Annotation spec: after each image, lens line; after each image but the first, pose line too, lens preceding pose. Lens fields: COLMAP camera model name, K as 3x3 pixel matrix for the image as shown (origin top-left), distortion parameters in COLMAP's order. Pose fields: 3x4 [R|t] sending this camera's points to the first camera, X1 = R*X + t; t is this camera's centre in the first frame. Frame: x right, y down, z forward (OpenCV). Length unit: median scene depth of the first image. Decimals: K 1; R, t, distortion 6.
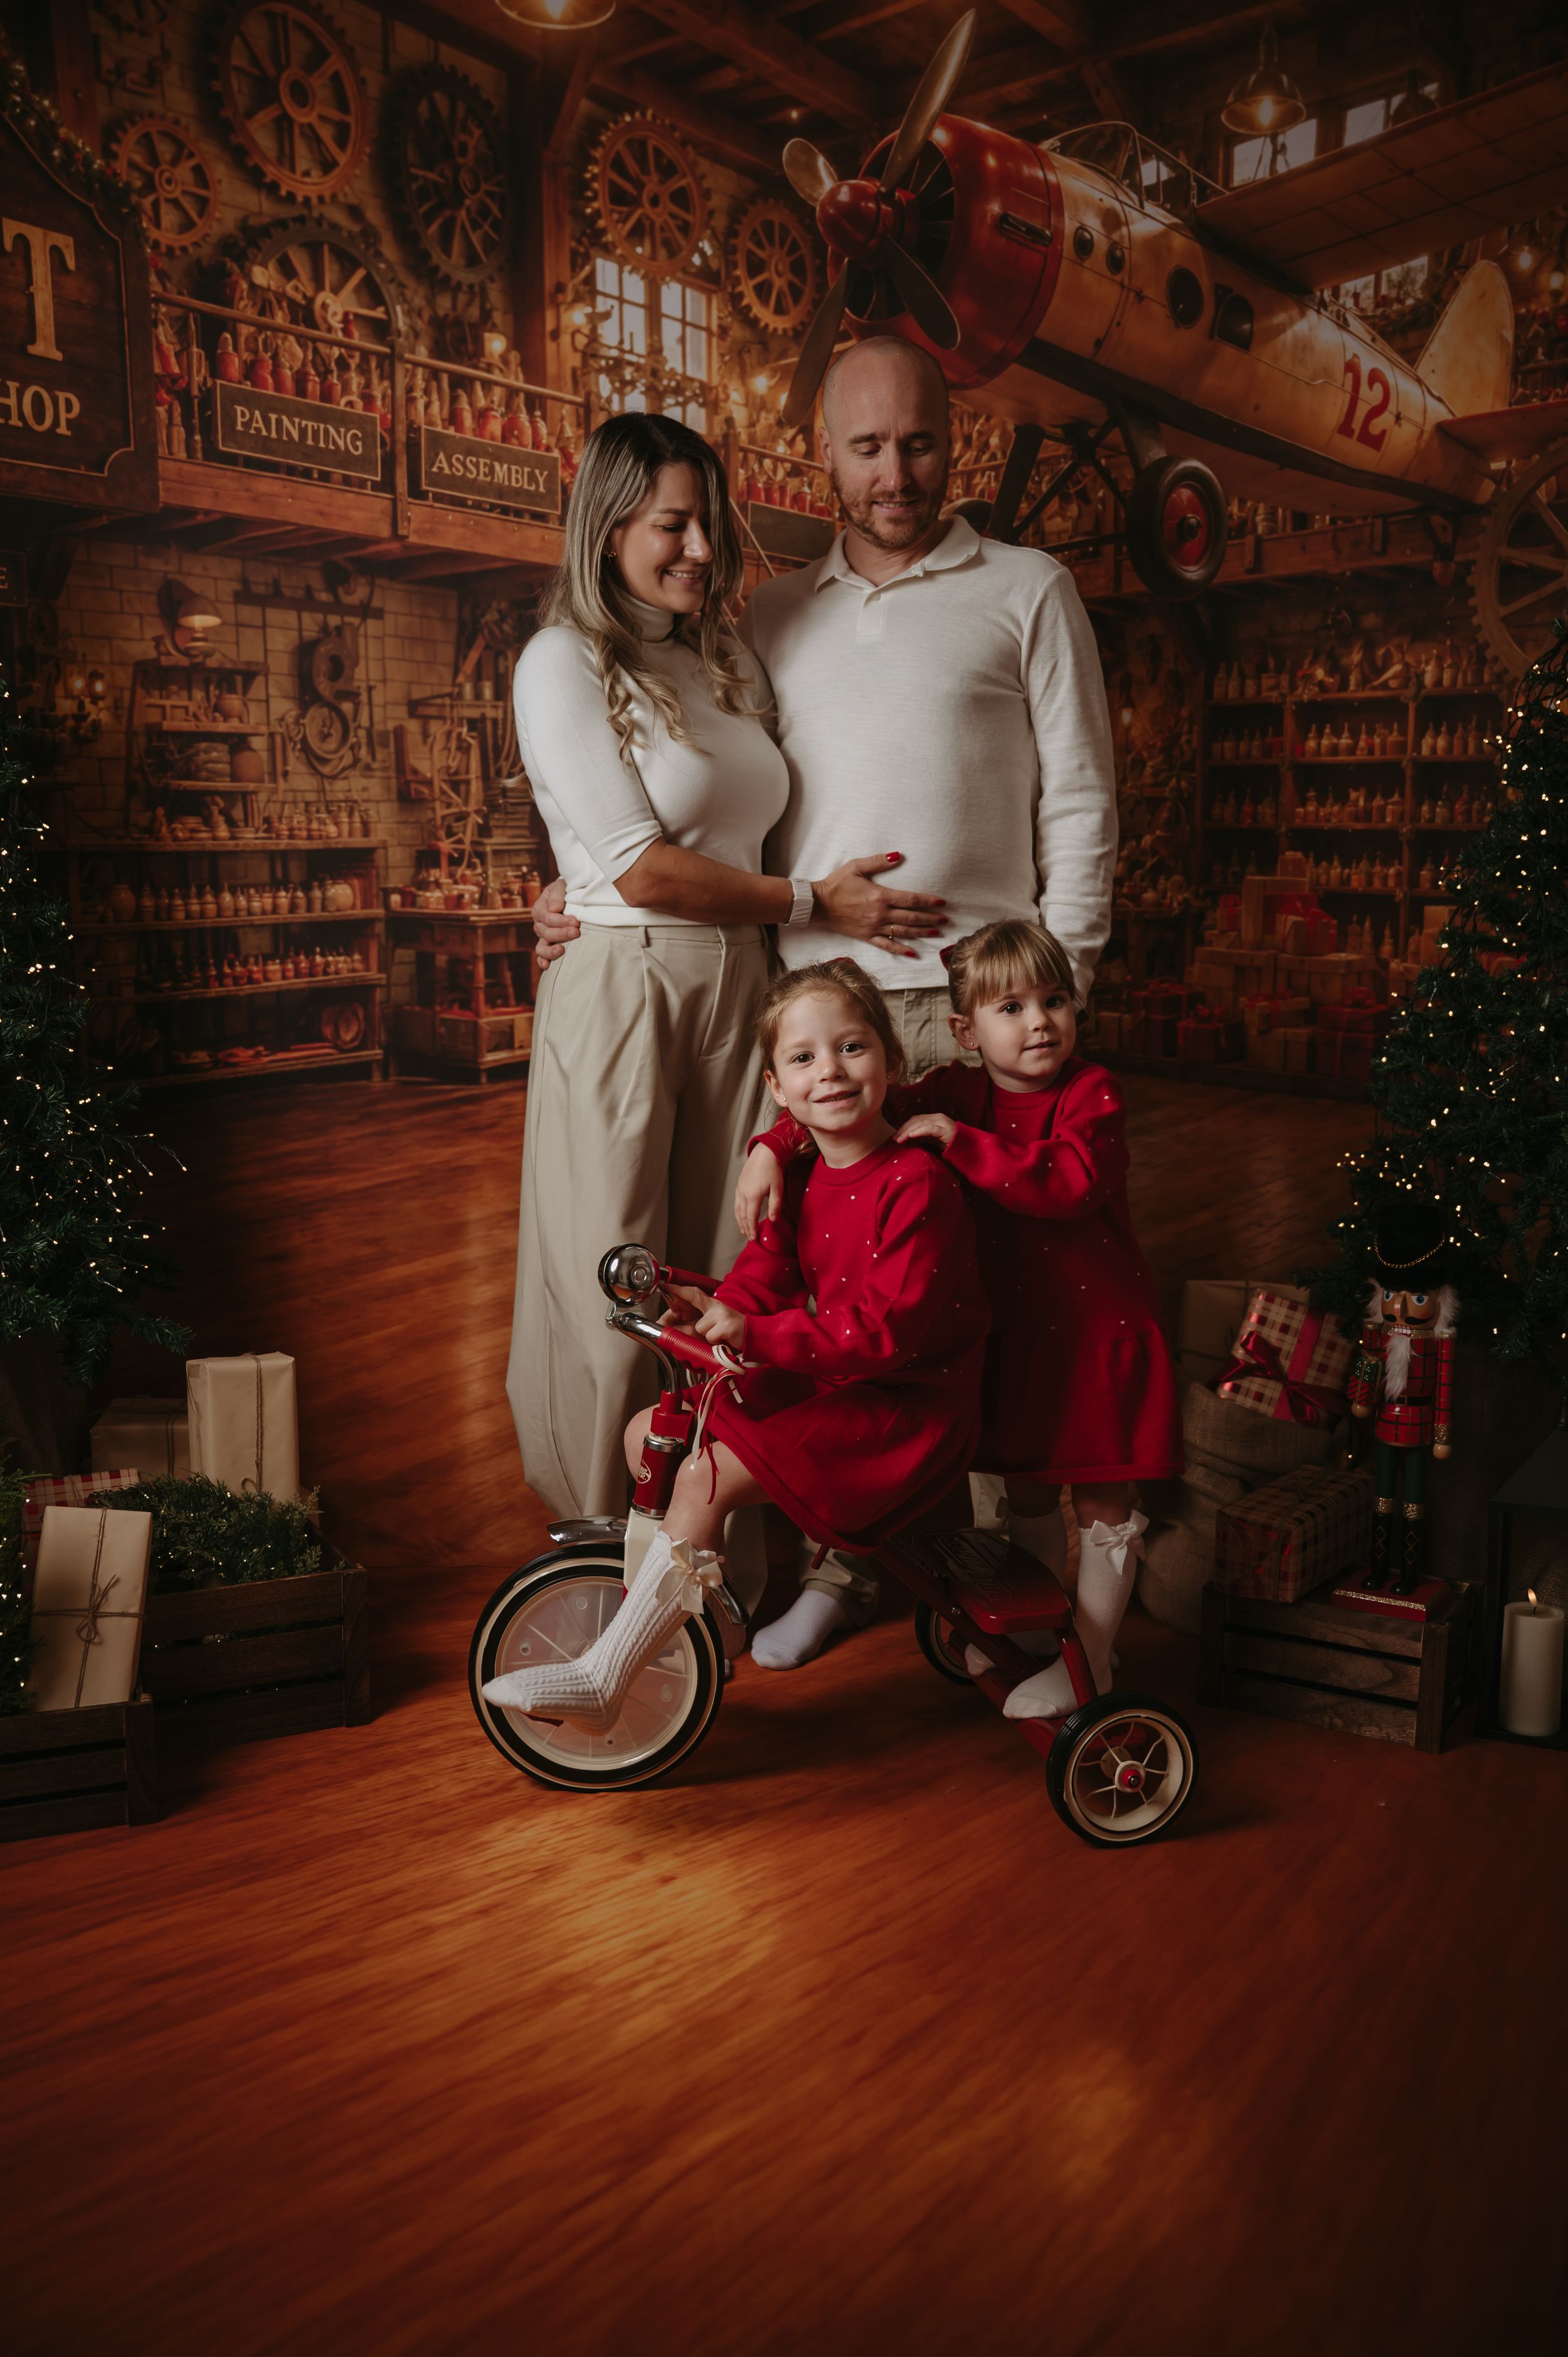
lens RADIAL K [[2046.4, 0, 806.0], [0, 2046.4, 1186.4], [0, 0, 1]] dist [-0.057435, 0.064165]
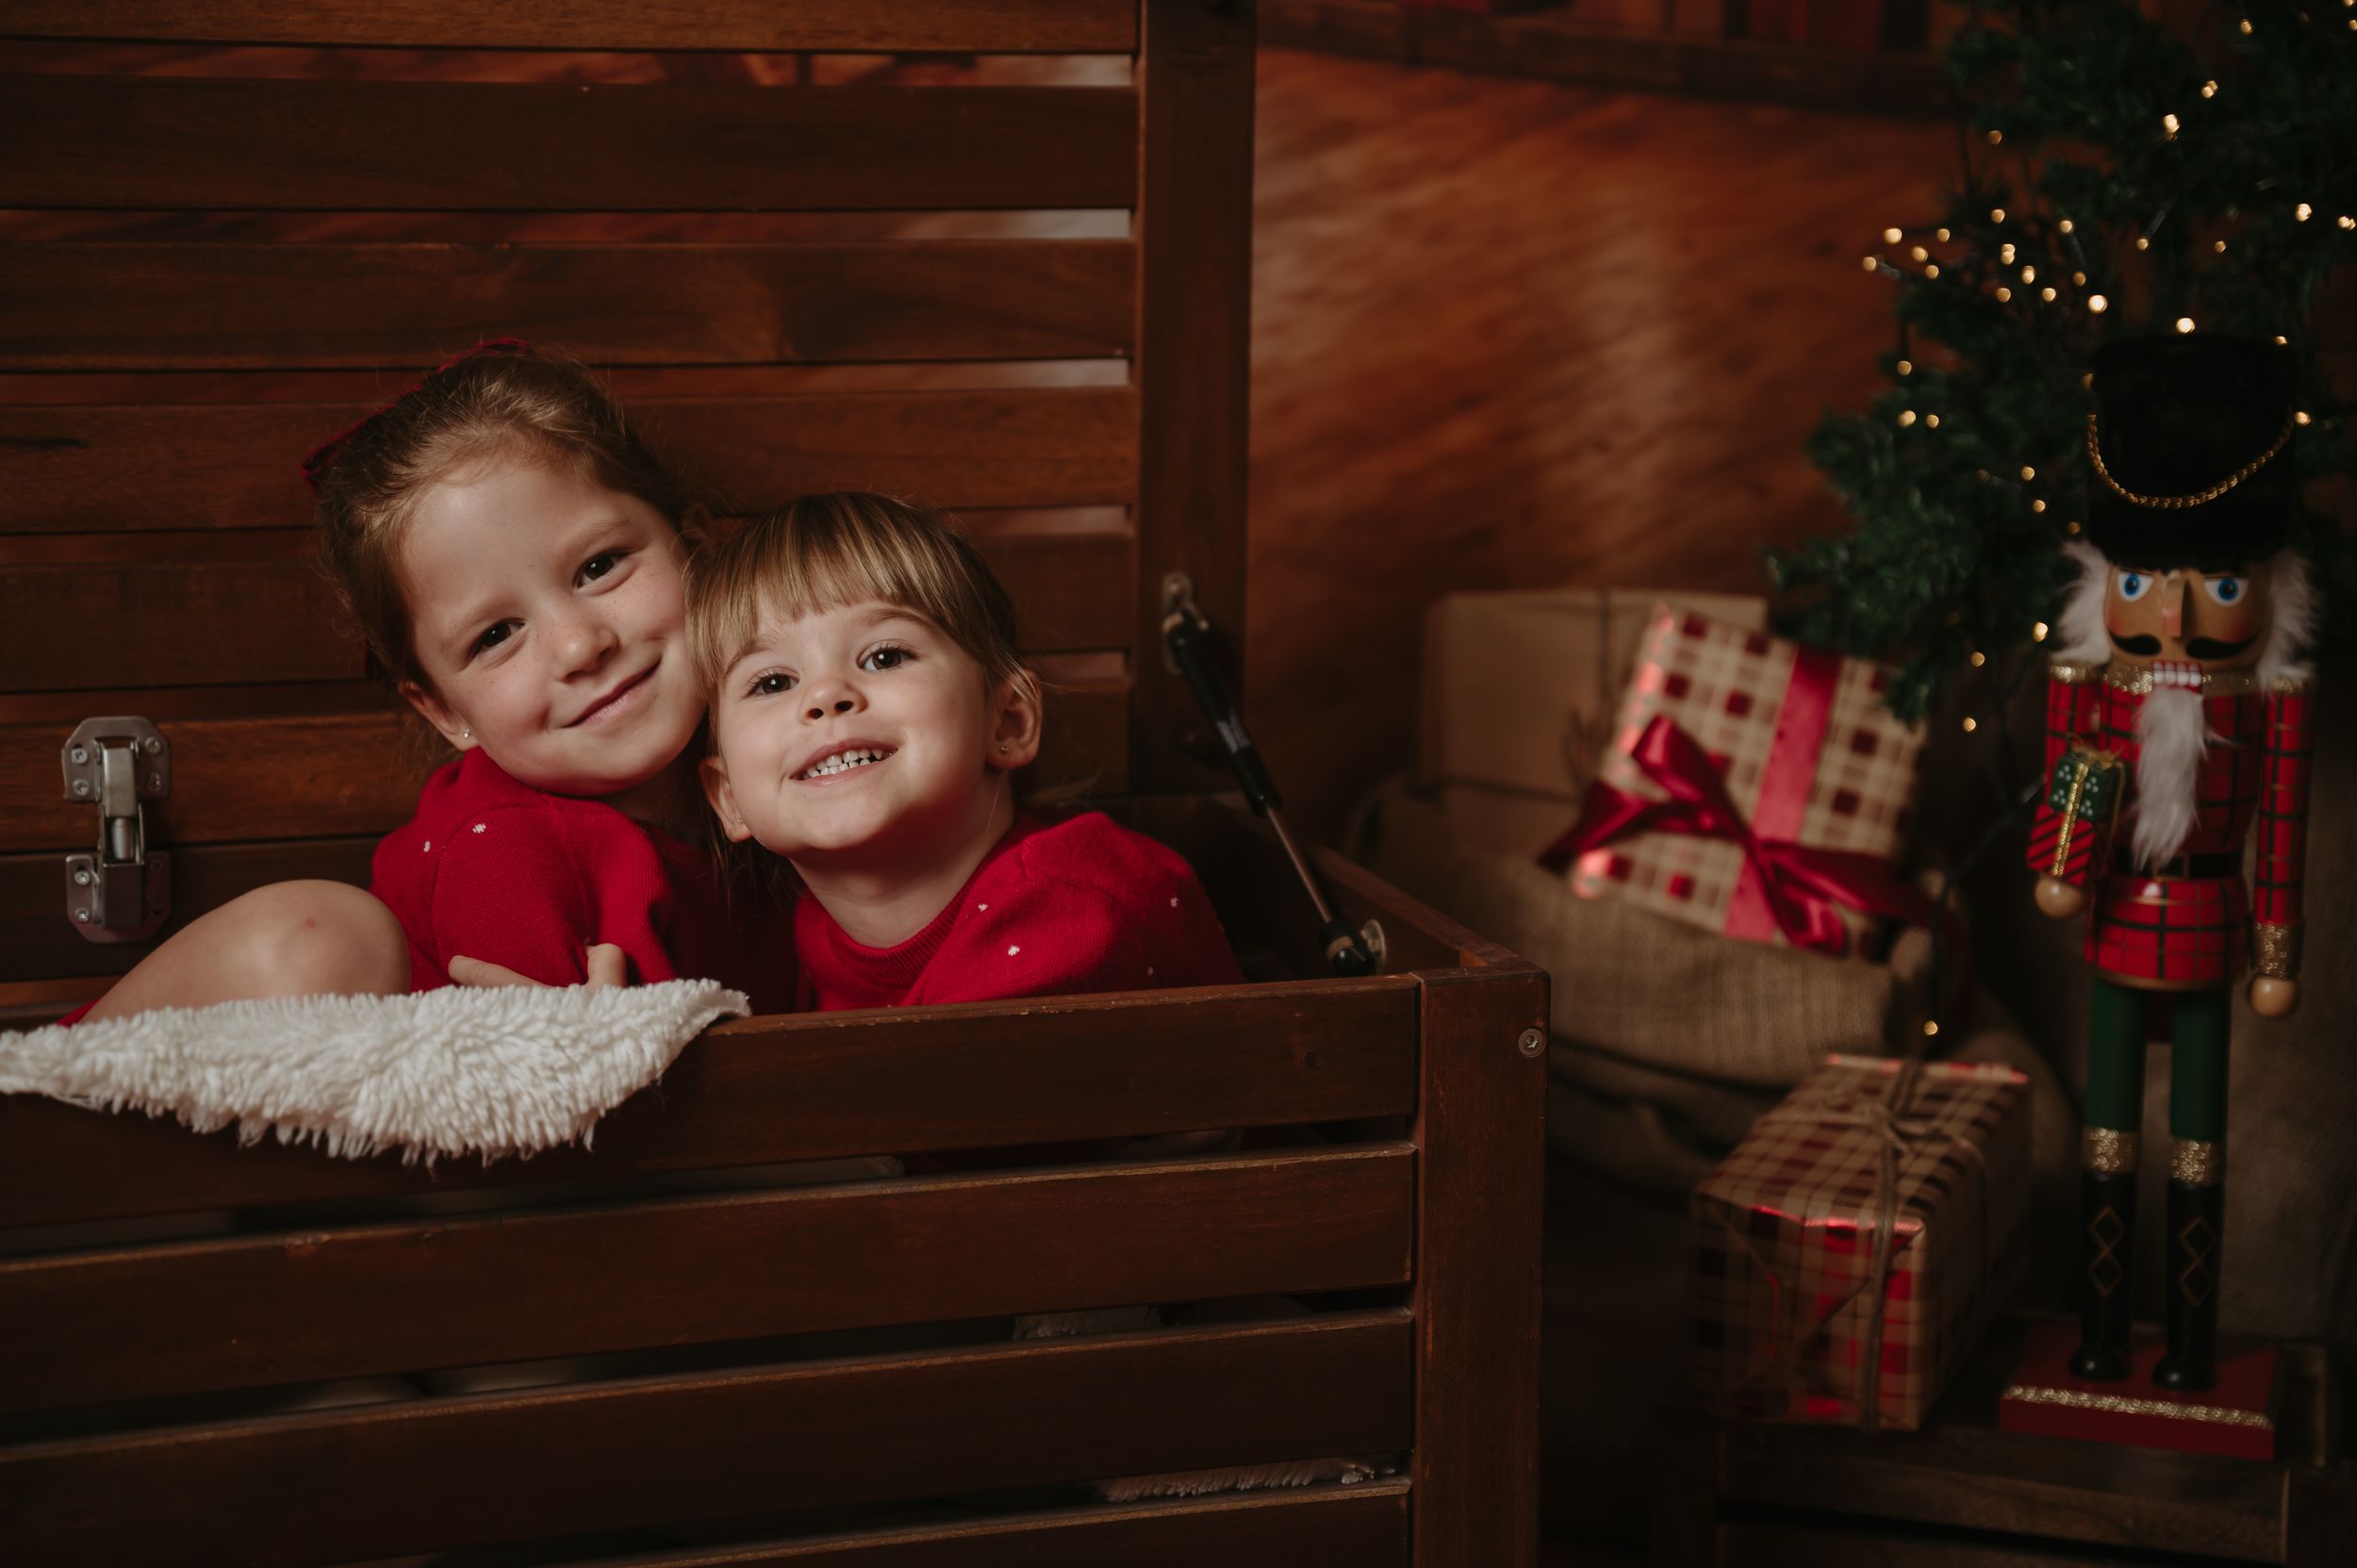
lens RADIAL K [[4626.6, 0, 1155.8], [0, 4626.6, 764.6], [0, 0, 1]] dist [0.501471, 0.000000]
pose [[0.964930, -0.051203, 0.257466, -0.091988], [0.036221, 0.997381, 0.062606, 0.021905], [-0.259997, -0.051085, 0.964257, 0.183972]]
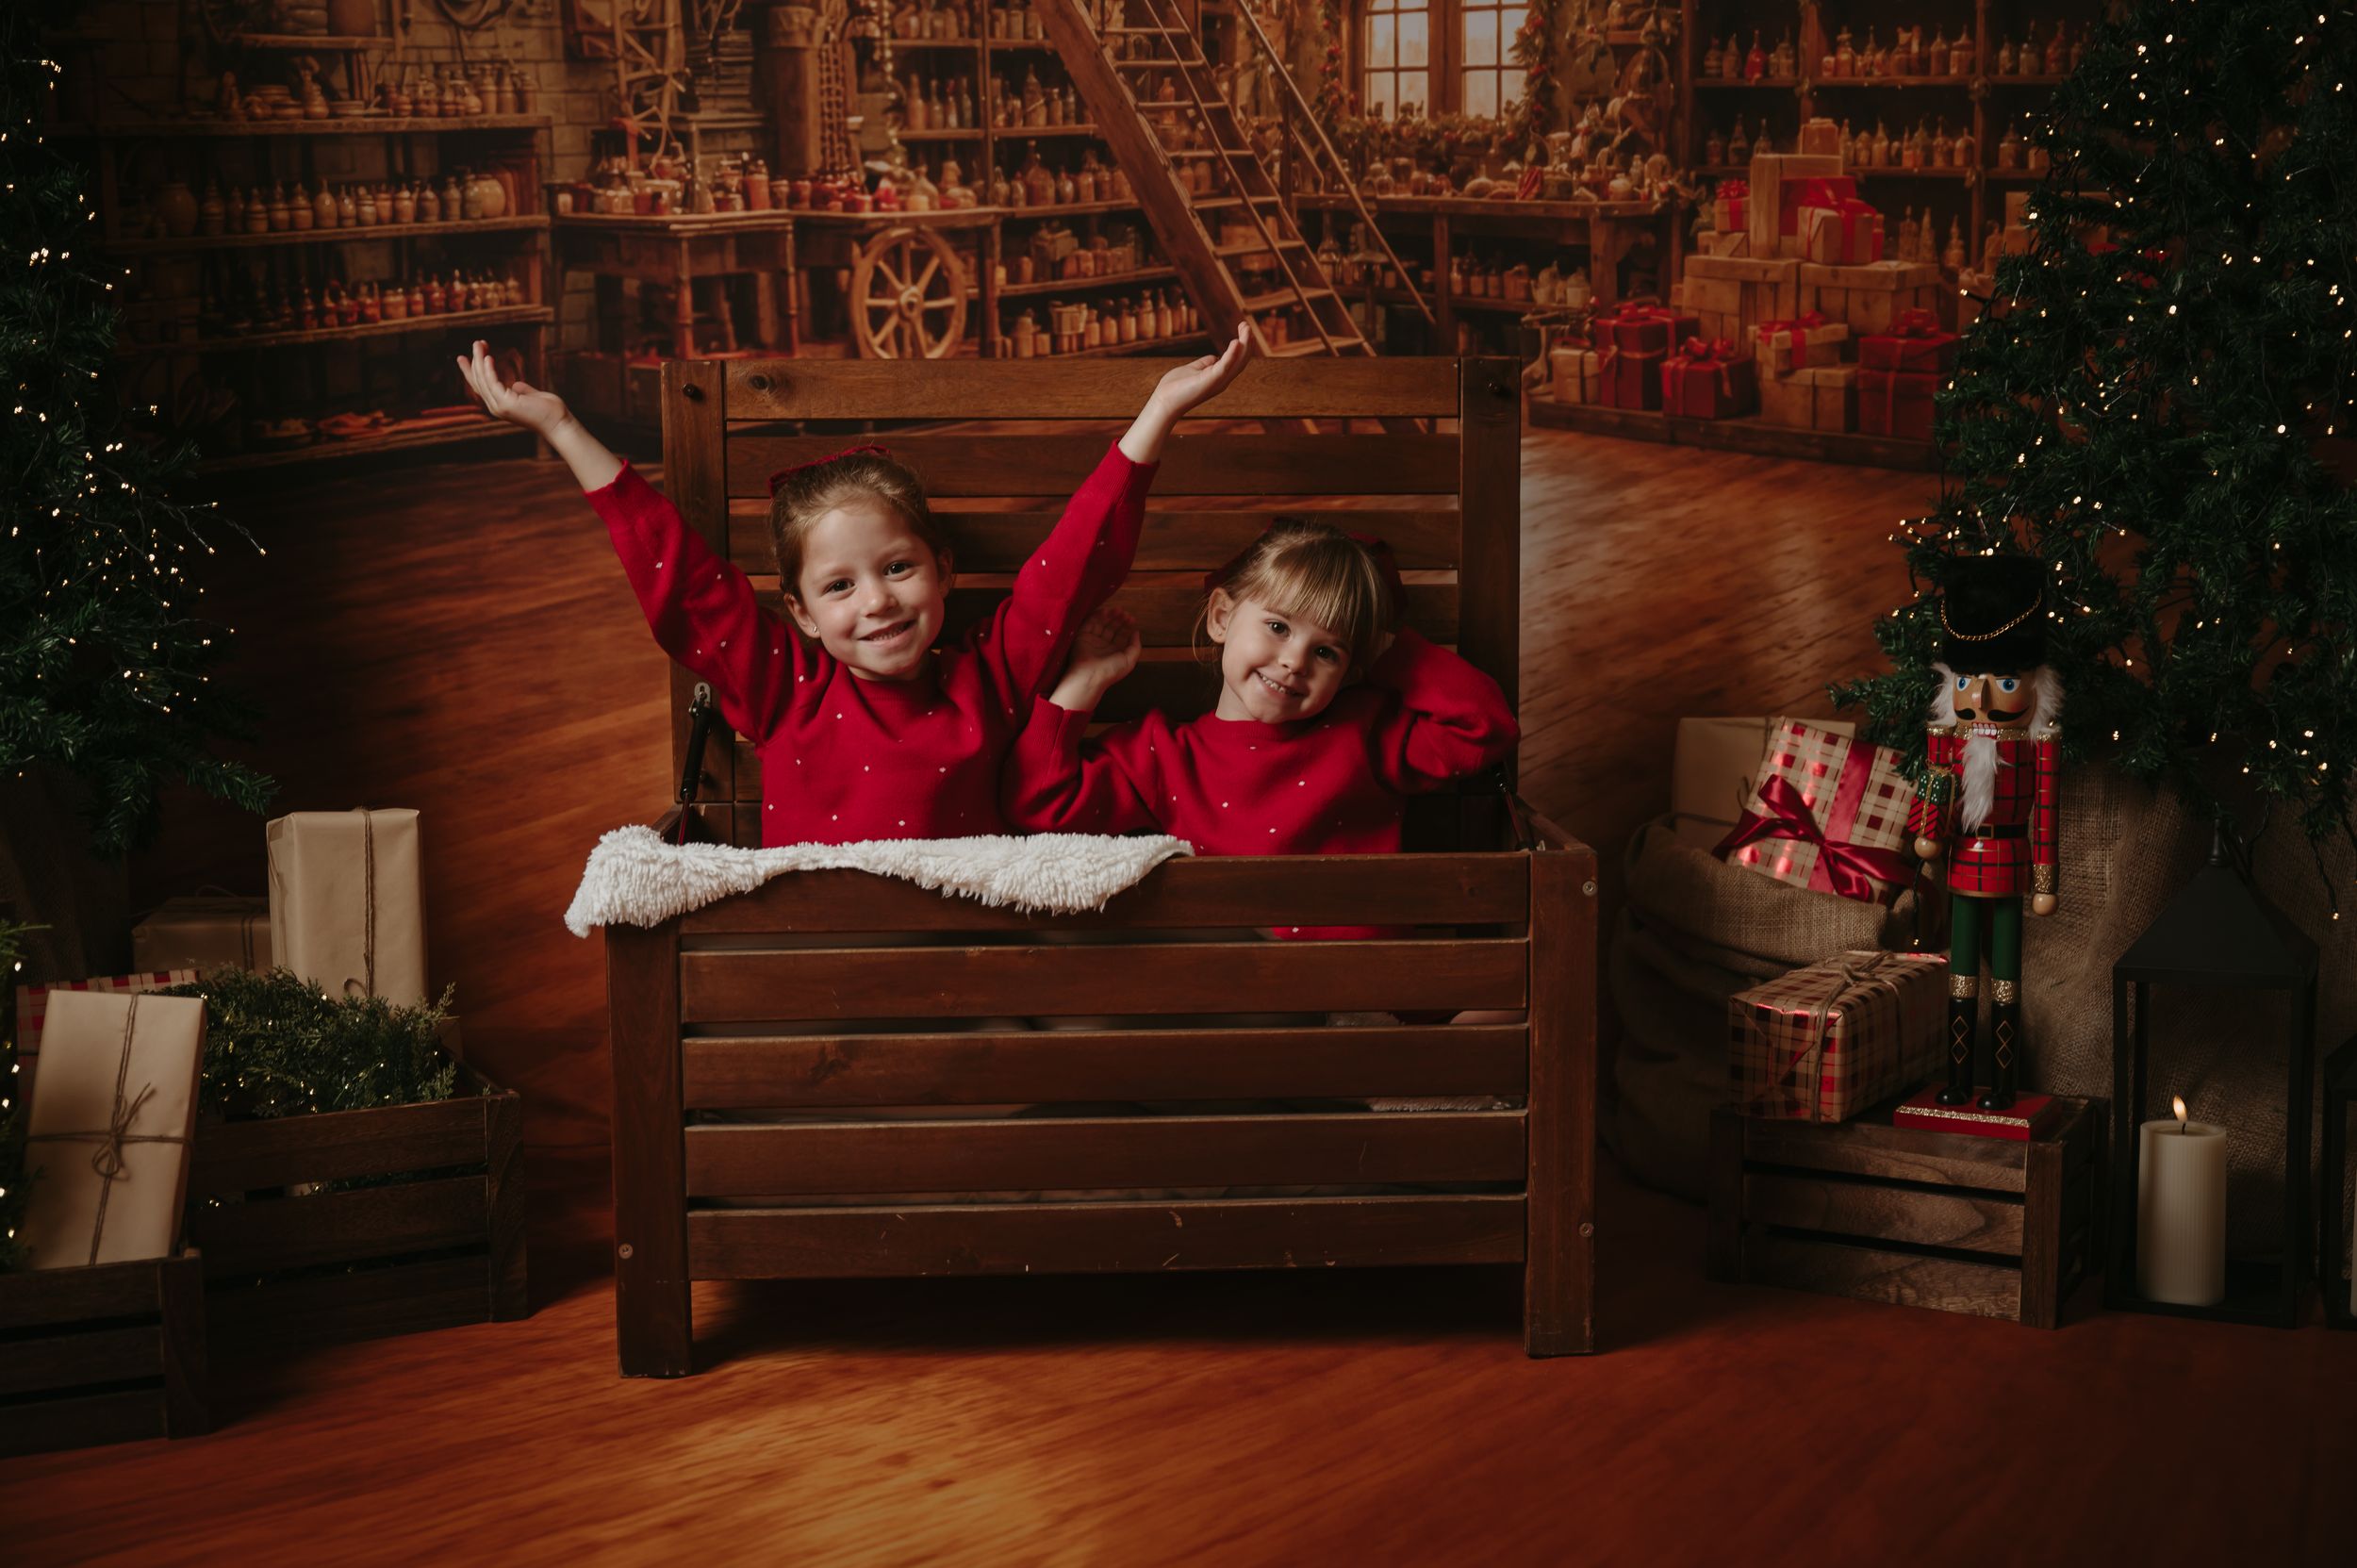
lens RADIAL K [[2741.9, 0, 1205.2], [0, 2741.9, 795.9], [0, 0, 1]] dist [0.010188, 0.000000]
pose [[0.999849, -0.017027, 0.003604, 0.016030], [0.017083, 0.999726, -0.016029, 0.087935], [-0.003330, 0.016088, 0.999865, 0.041960]]
